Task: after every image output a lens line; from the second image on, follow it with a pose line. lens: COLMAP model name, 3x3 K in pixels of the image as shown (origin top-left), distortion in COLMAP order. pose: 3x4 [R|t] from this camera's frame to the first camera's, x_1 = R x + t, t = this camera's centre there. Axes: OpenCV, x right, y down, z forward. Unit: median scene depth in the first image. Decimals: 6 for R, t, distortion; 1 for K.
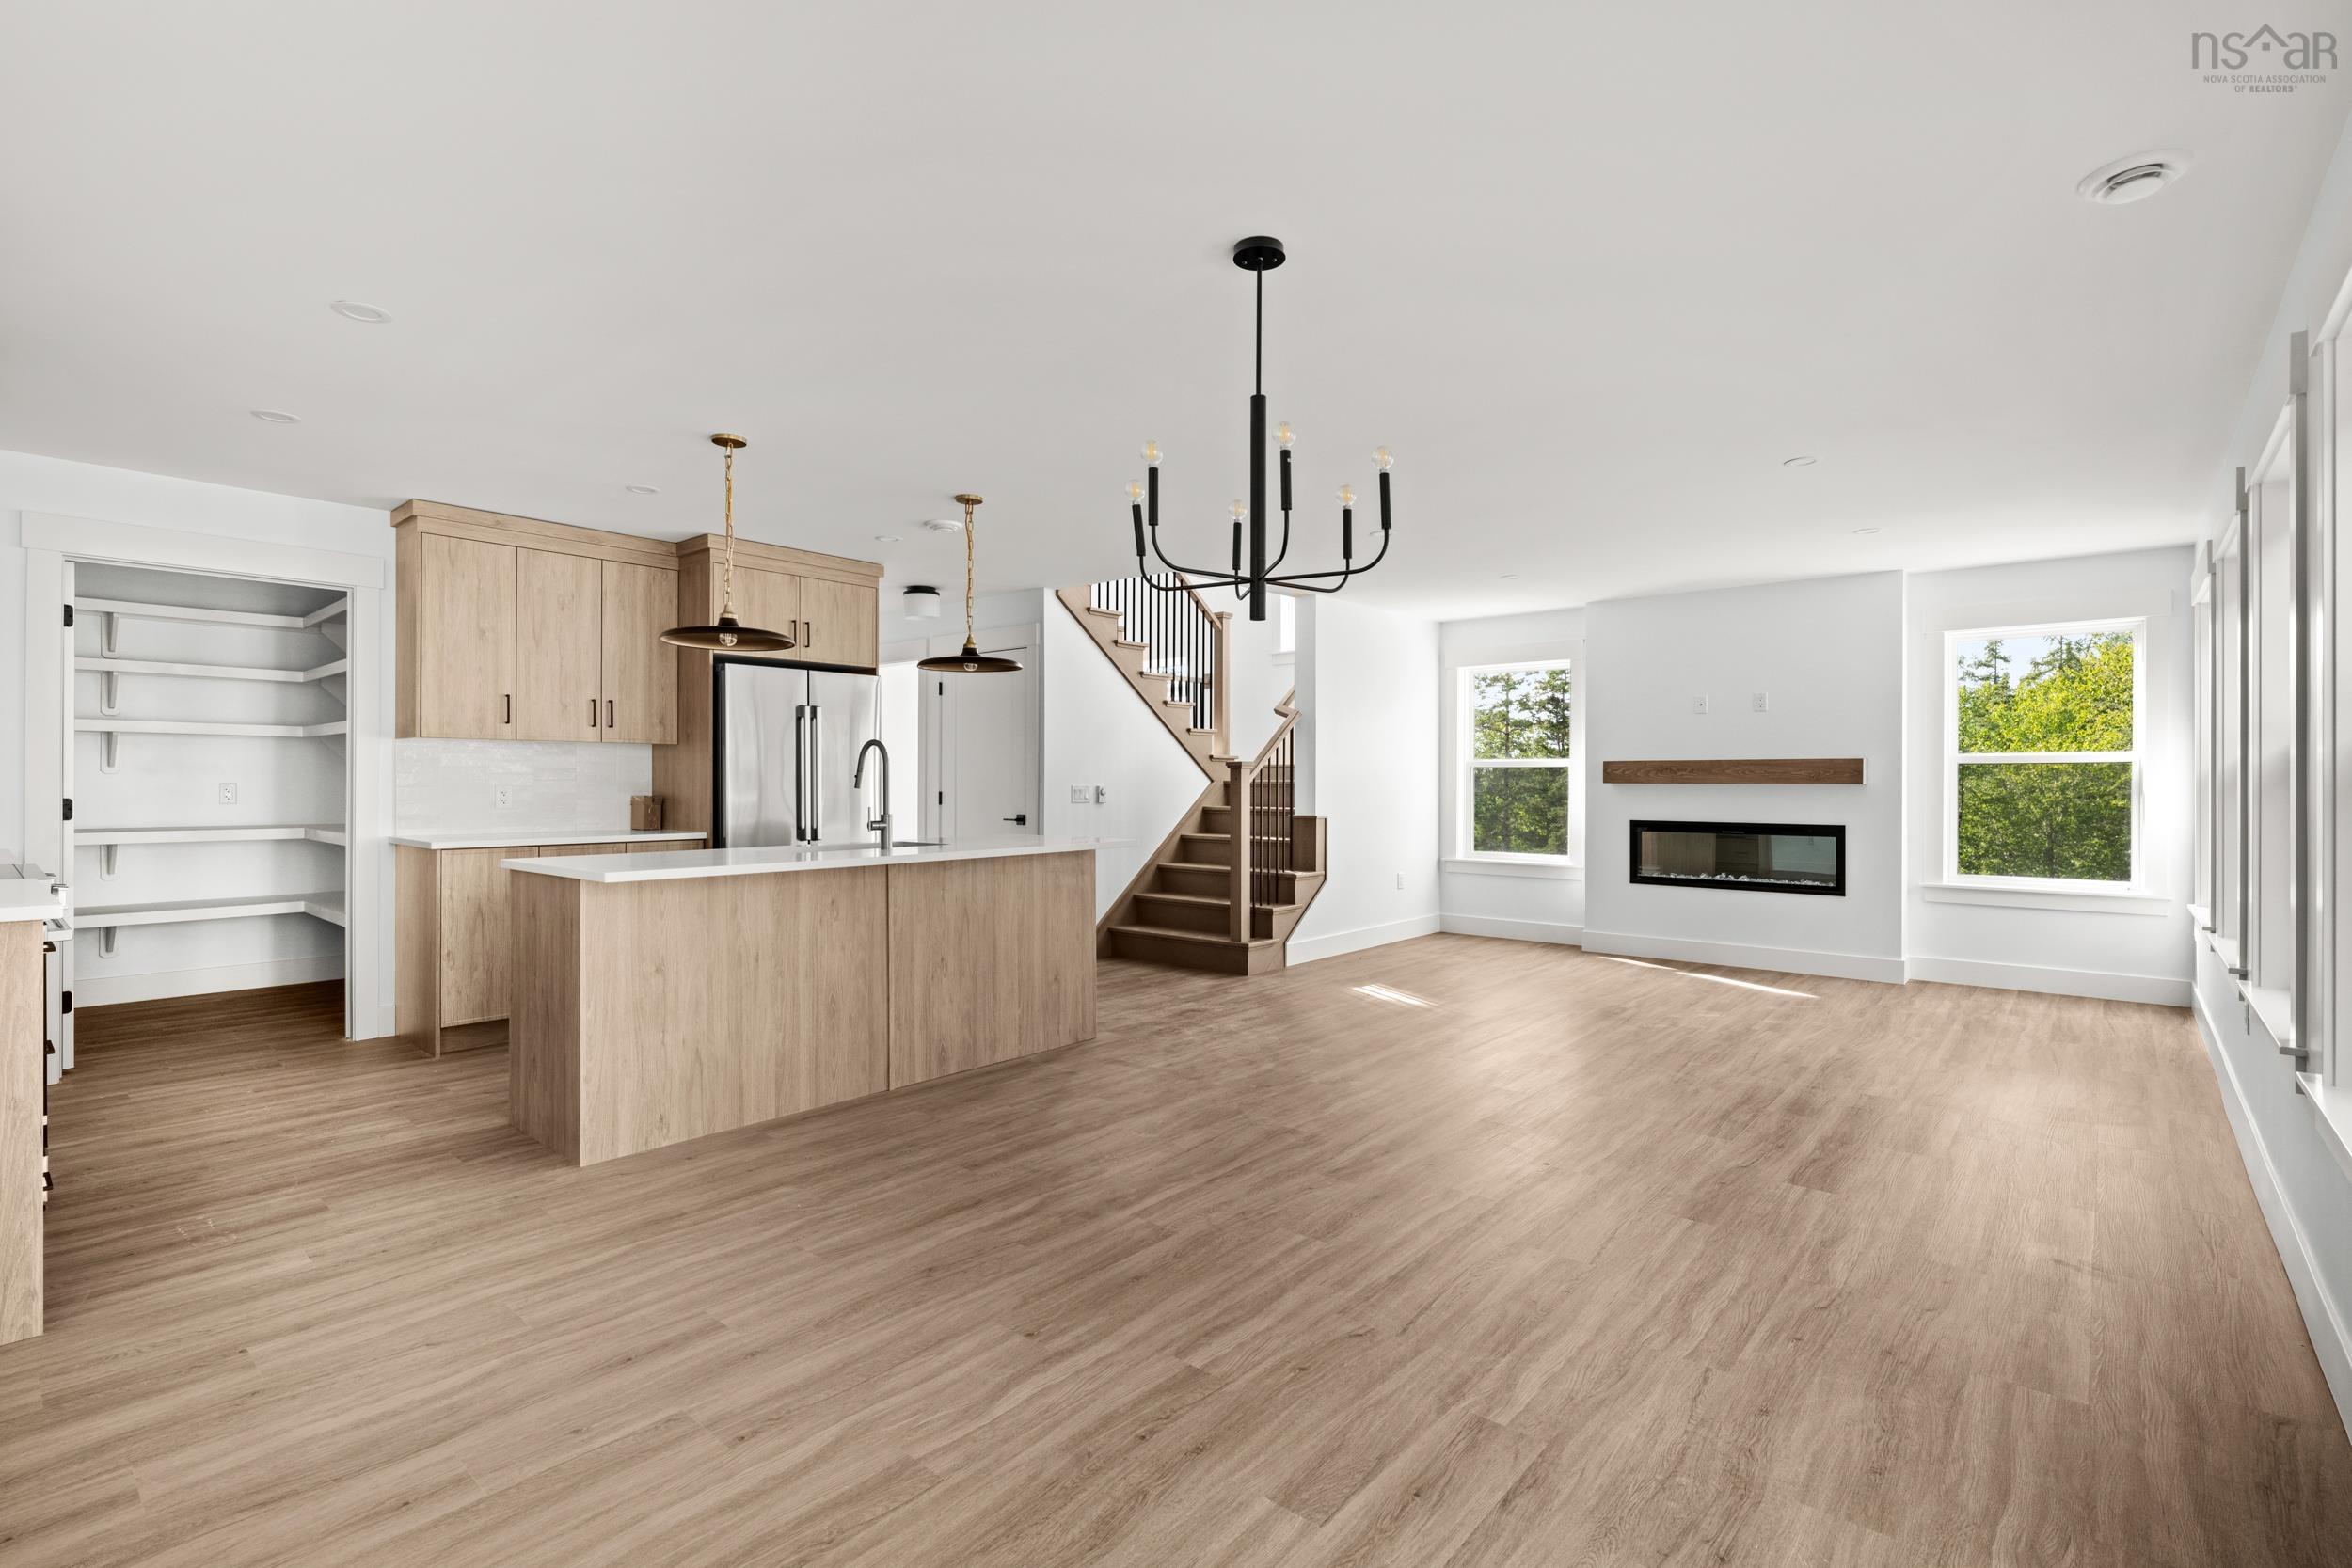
lens RADIAL K [[1074.9, 0, 1183.5], [0, 1074.9, 782.4], [0, 0, 1]] dist [-0.001756, -0.000411]
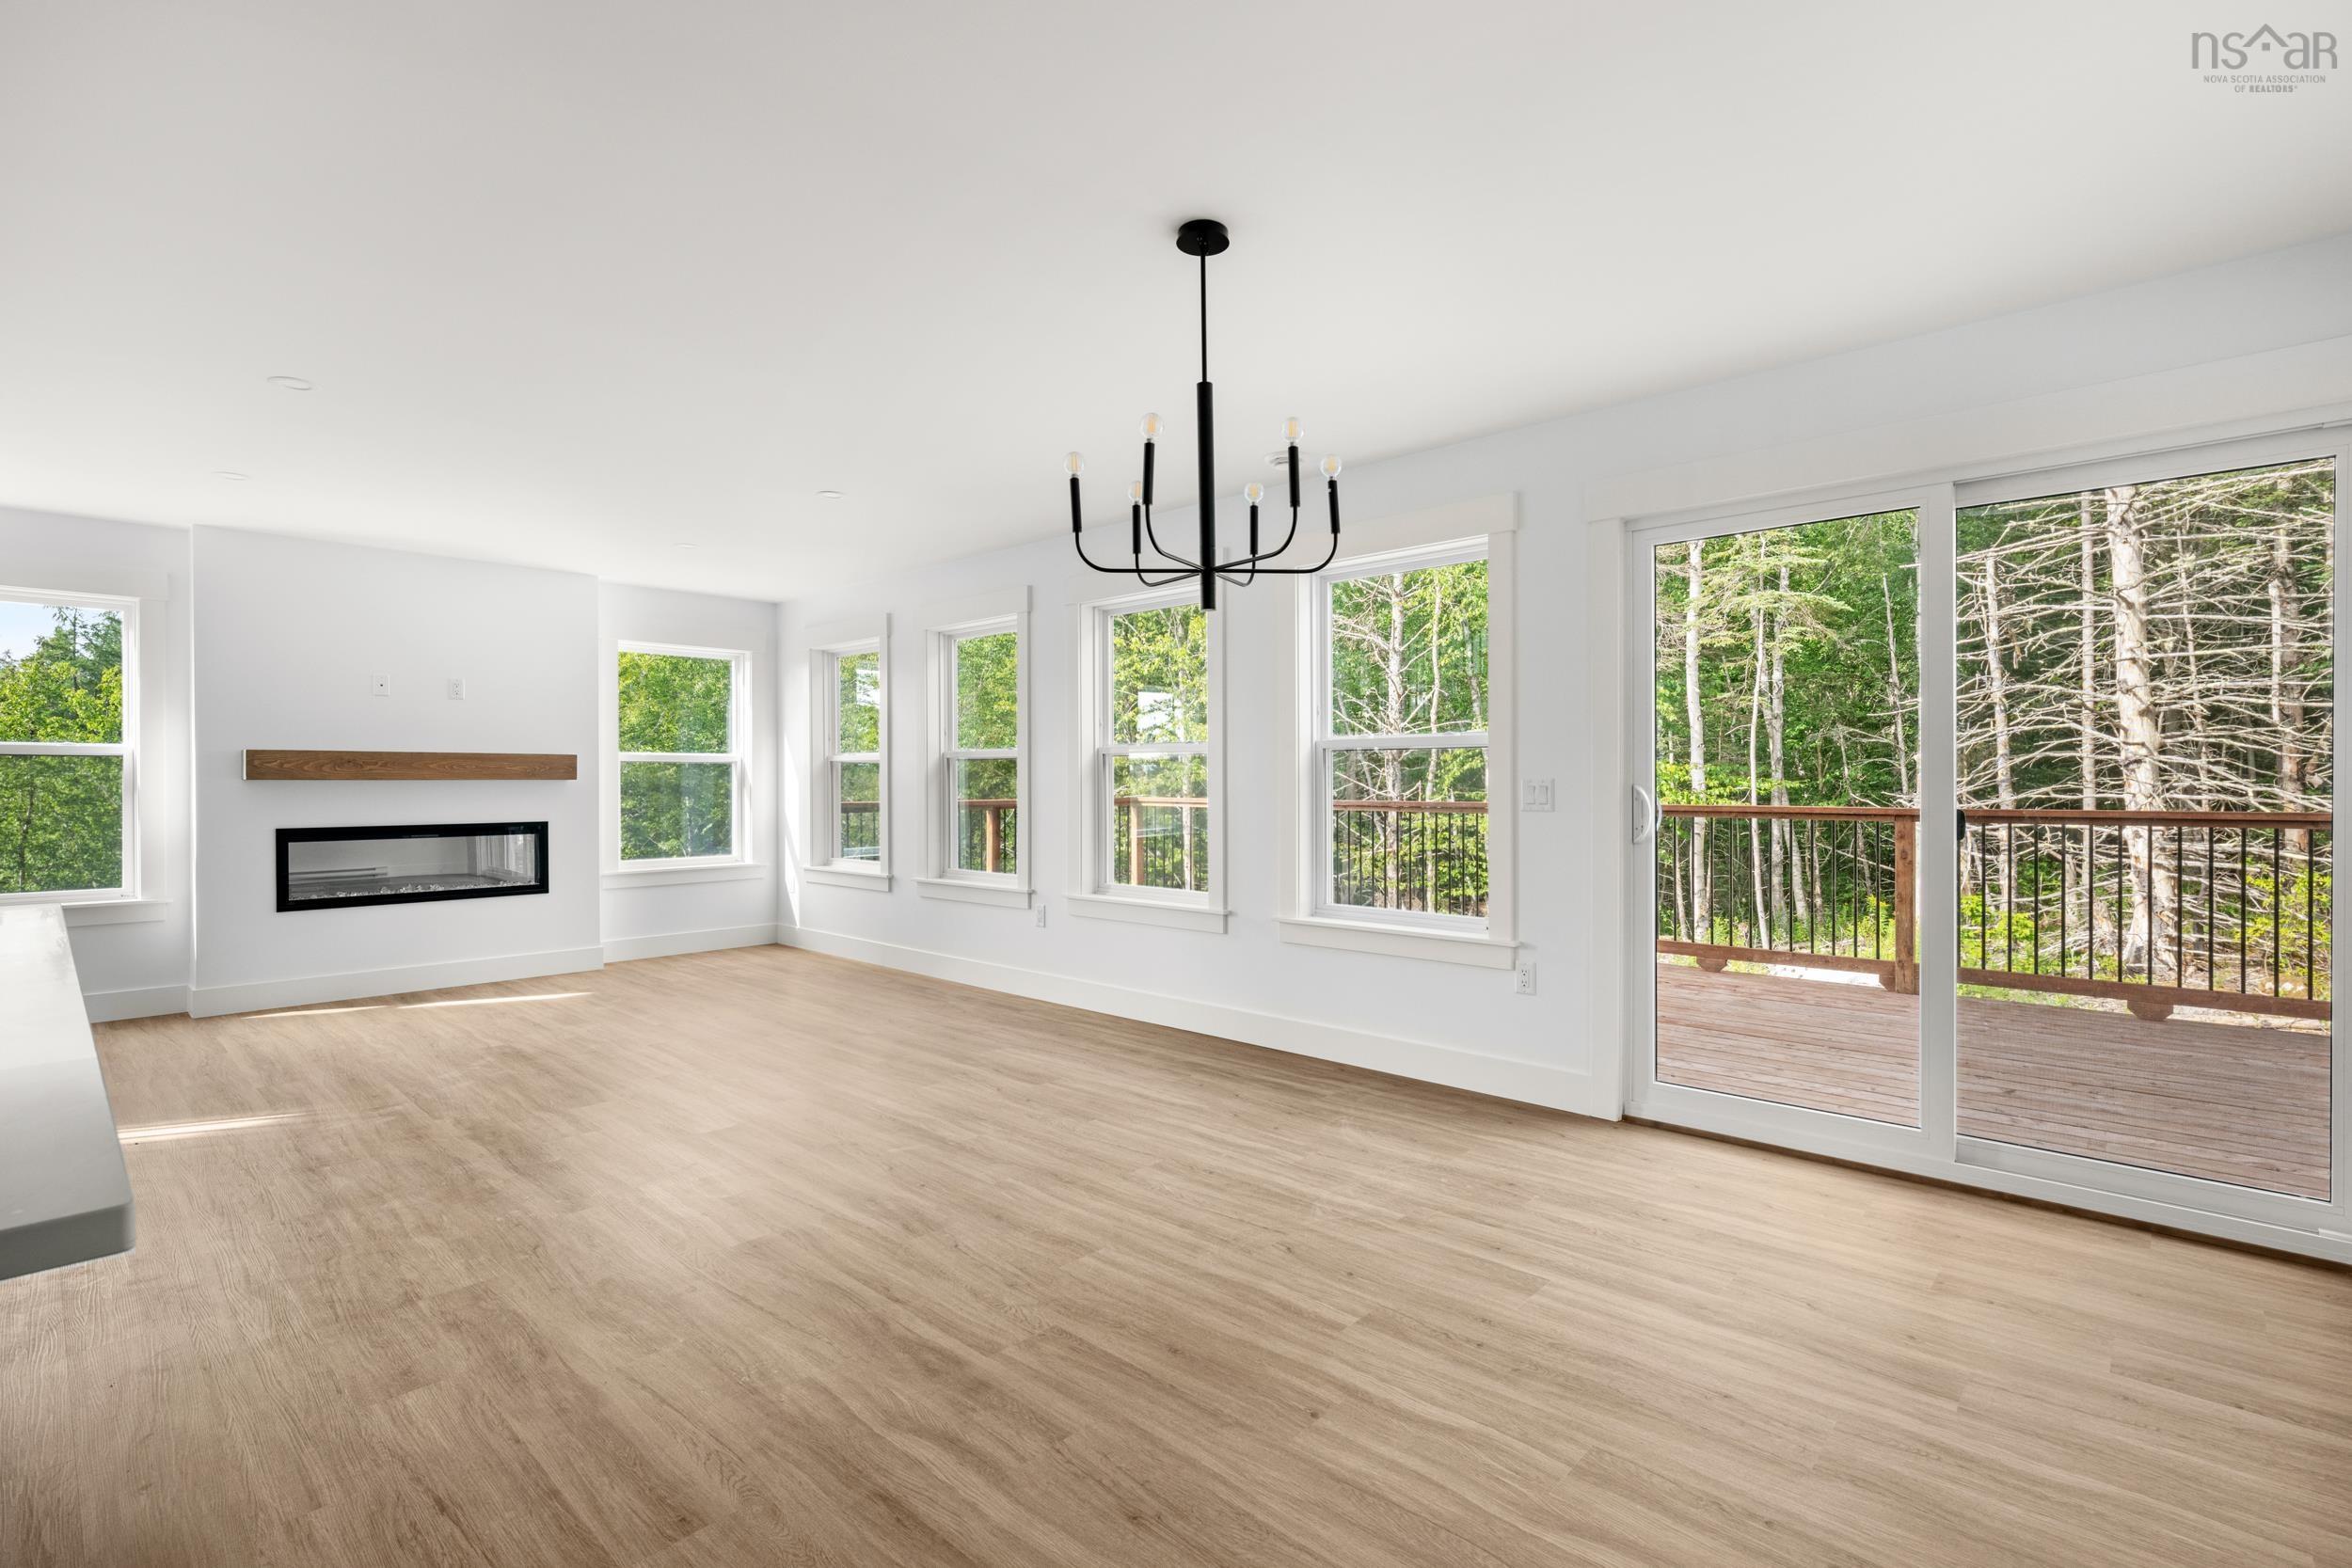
lens RADIAL K [[1074.9, 0, 1183.5], [0, 1074.9, 782.4], [0, 0, 1]] dist [-0.001756, -0.000411]
pose [[0.036364, -0.004391, 0.999329, -0.503463], [0.002873, 0.999987, 0.004289, 0.001968], [-0.999334, 0.002715, 0.036376, 0.537722]]
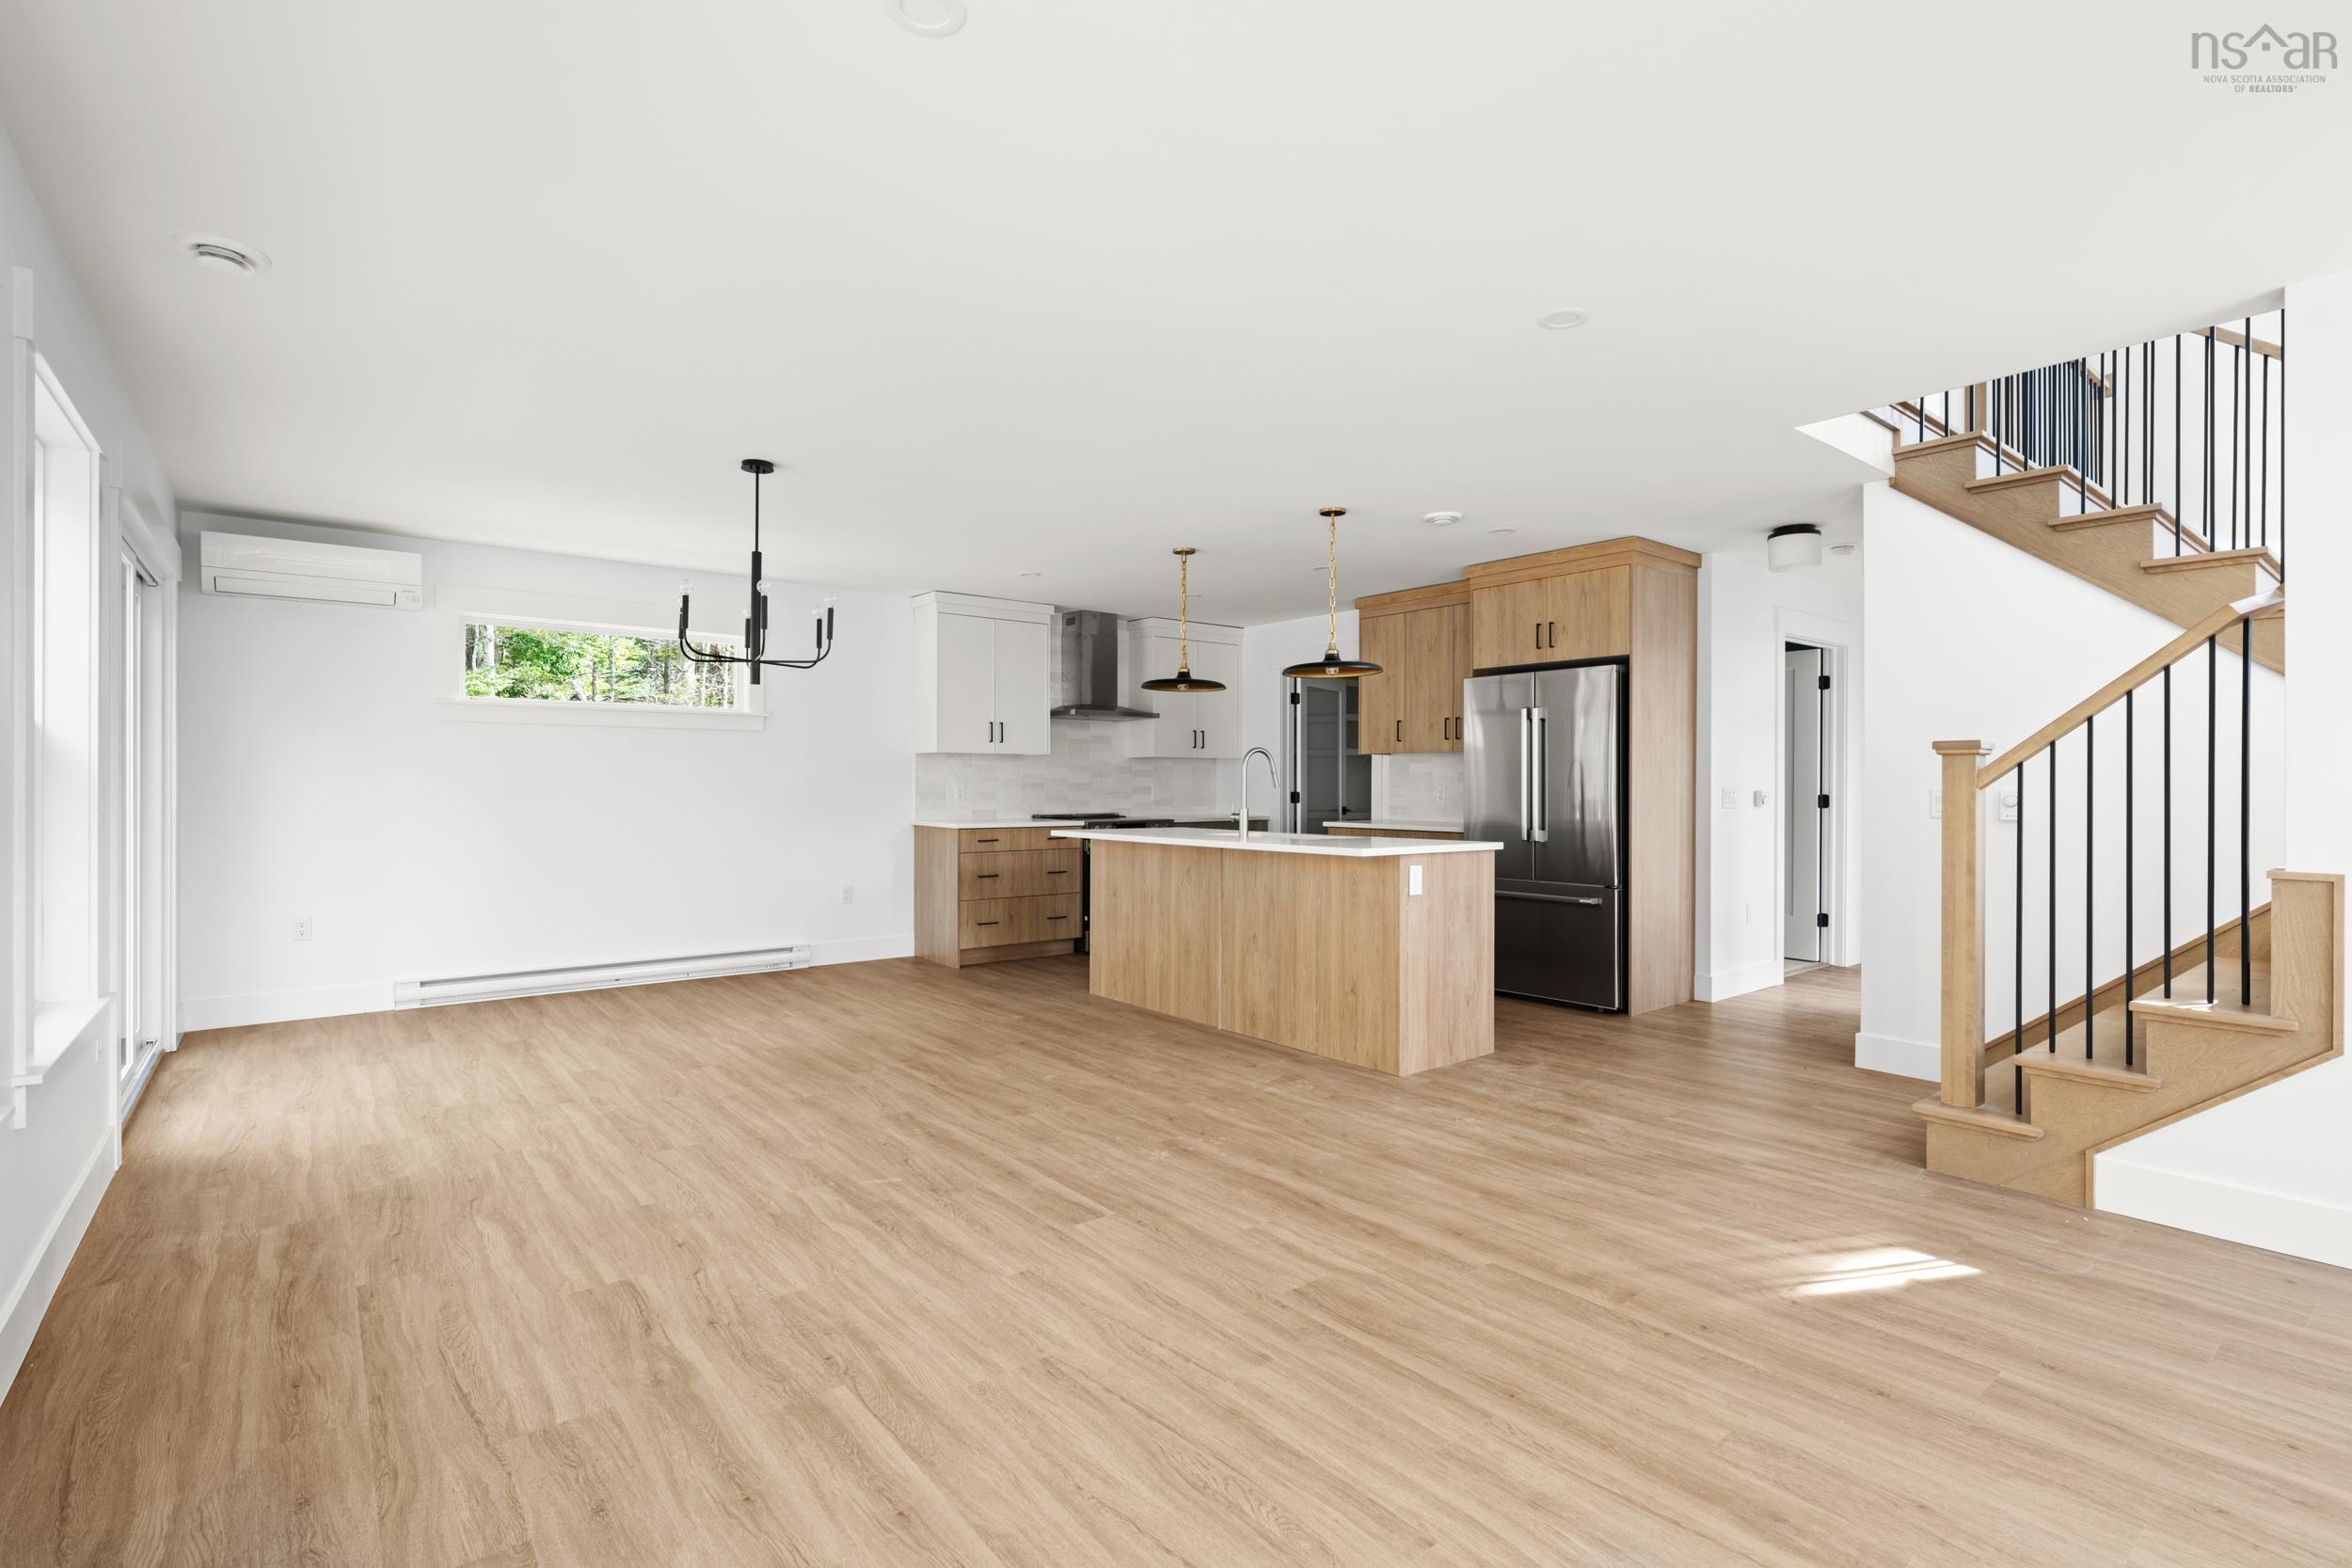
lens RADIAL K [[1094.6, 0, 1182.6], [0, 1094.6, 784.3], [0, 0, 1]] dist [-0.001513, -0.000183]
pose [[-0.183173, -0.002068, -0.983079, 0.893191], [-0.003277, 0.999994, -0.001493, 0.003731], [0.983075, 0.002948, -0.183179, 1.076721]]
